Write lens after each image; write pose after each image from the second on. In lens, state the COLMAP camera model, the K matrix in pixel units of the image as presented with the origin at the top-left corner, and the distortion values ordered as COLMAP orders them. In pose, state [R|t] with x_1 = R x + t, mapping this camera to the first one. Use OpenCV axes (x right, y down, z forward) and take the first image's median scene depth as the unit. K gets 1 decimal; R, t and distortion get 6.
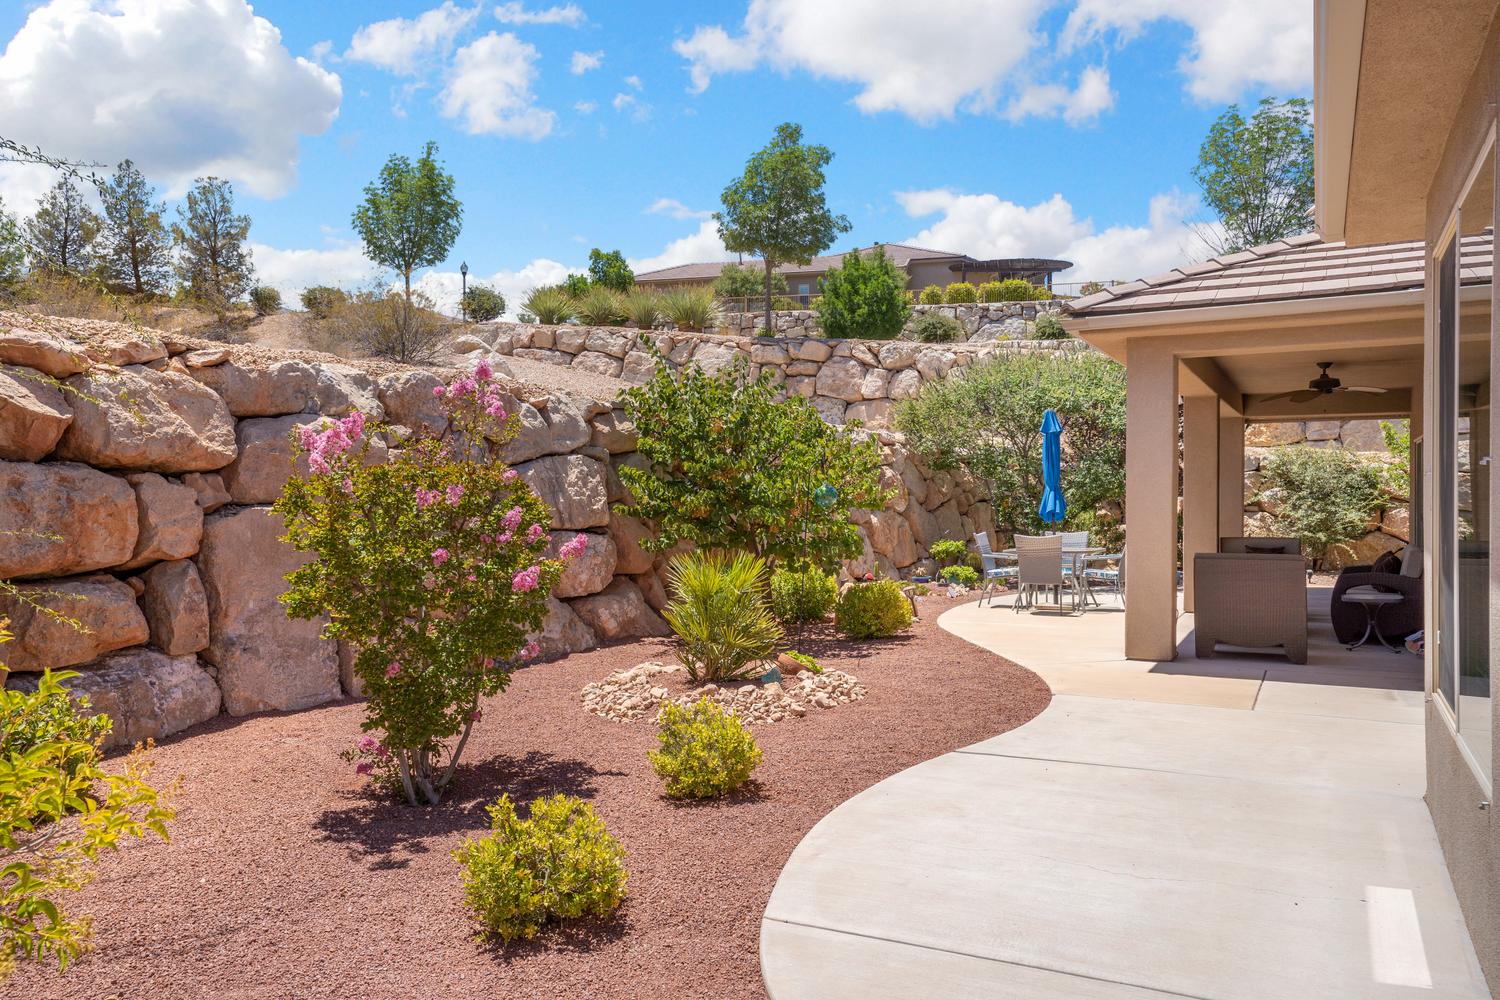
lens RADIAL K [[1104.3, 0, 750.0], [0, 1104.3, 500.0], [0, 0, 1]] dist [-0.000290, -0.000973]
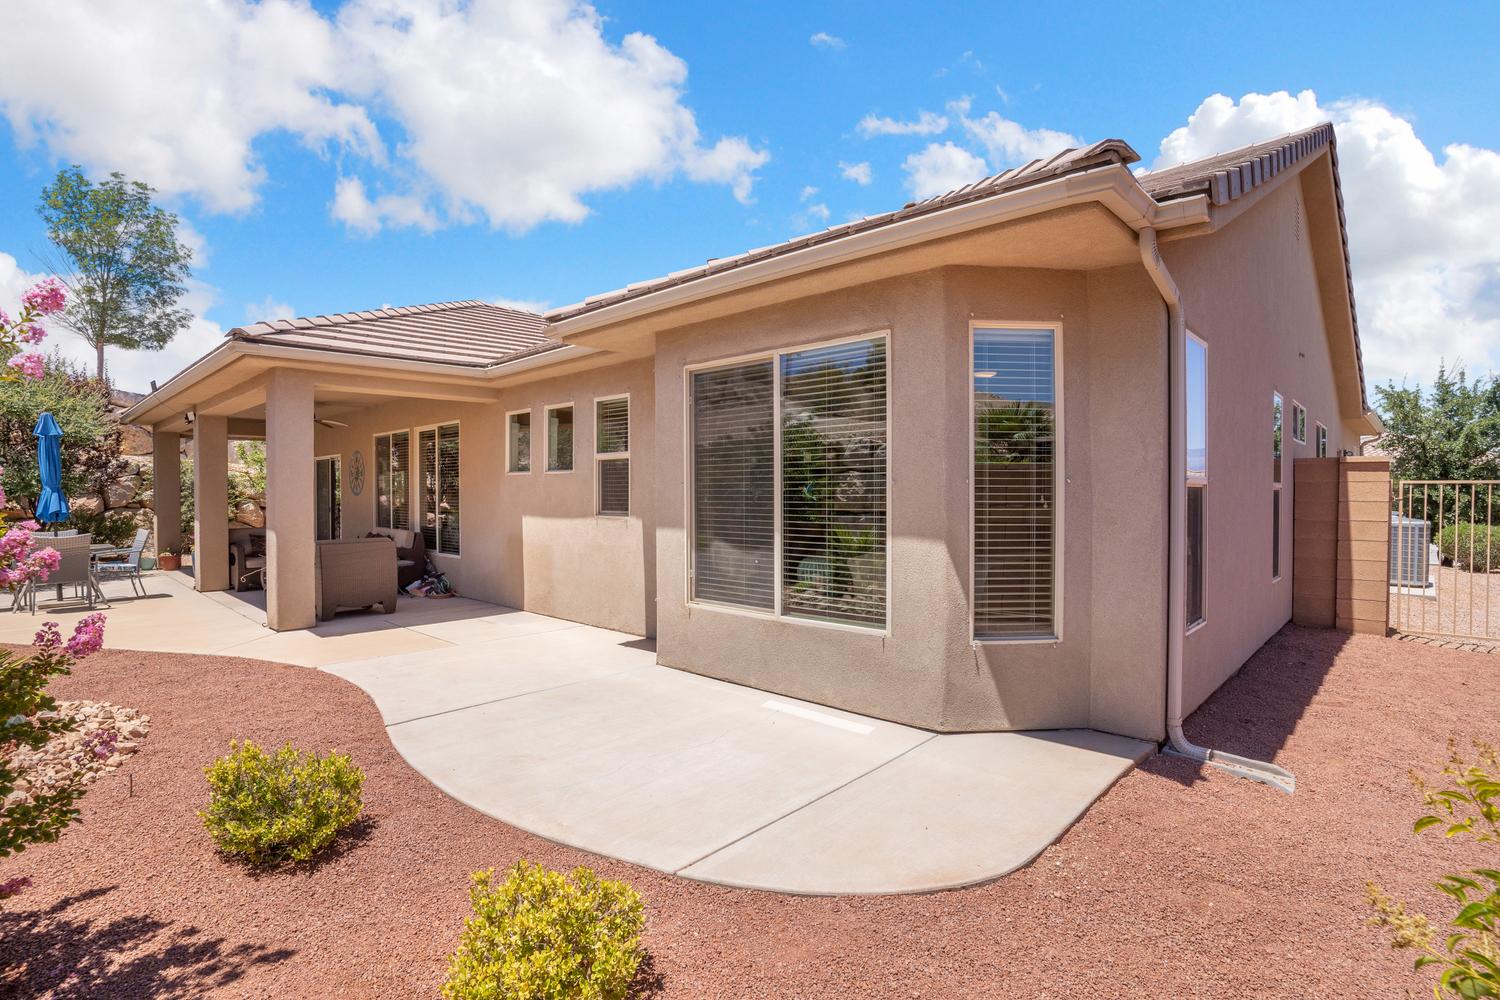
lens RADIAL K [[736.5, 0, 750.0], [0, 736.5, 500.0], [0, 0, 1]] dist [-0.083593, 0.039554]
pose [[0.276165, -0.012159, 0.961033, -0.268167], [0.006967, 0.999919, 0.010648, -0.005212], [-0.961085, 0.003755, 0.276227, 0.284913]]
